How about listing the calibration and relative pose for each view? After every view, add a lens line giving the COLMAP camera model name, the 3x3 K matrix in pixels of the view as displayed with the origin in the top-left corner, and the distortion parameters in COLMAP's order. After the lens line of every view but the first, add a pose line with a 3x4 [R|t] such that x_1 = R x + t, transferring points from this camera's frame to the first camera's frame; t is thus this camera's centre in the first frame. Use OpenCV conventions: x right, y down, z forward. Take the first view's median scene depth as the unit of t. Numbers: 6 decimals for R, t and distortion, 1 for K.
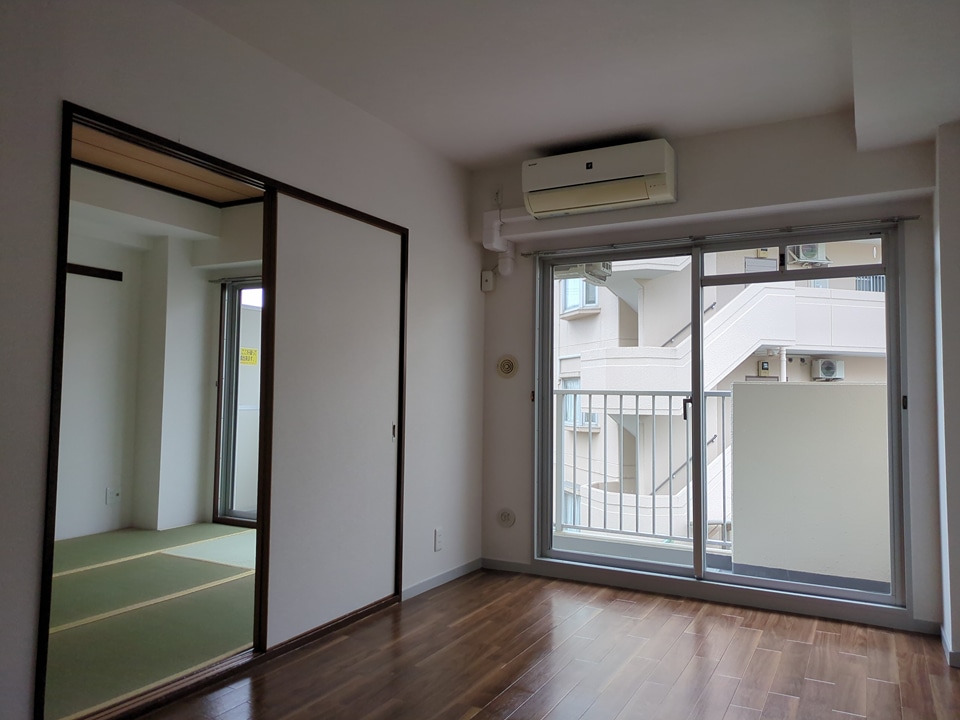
lens RADIAL K [[717.3, 0, 470.2], [0, 717.3, 359.3], [0, 0, 1]] dist [0.032190, -0.029676]
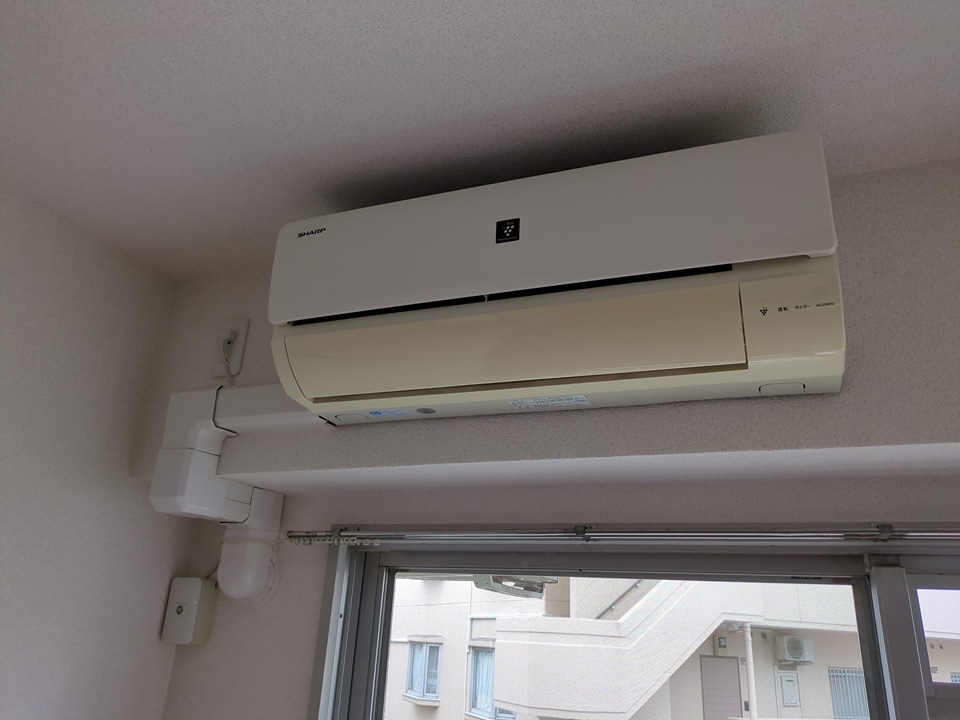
lens RADIAL K [[717.3, 0, 487.8], [0, 717.3, 358.2], [0, 0, 1]] dist [0.032190, -0.029676]
pose [[0.989897, 0.079441, 0.117441, 0.112603], [-0.039787, 0.950653, -0.307695, -0.124478], [-0.136090, 0.299914, 0.944209, 0.658714]]
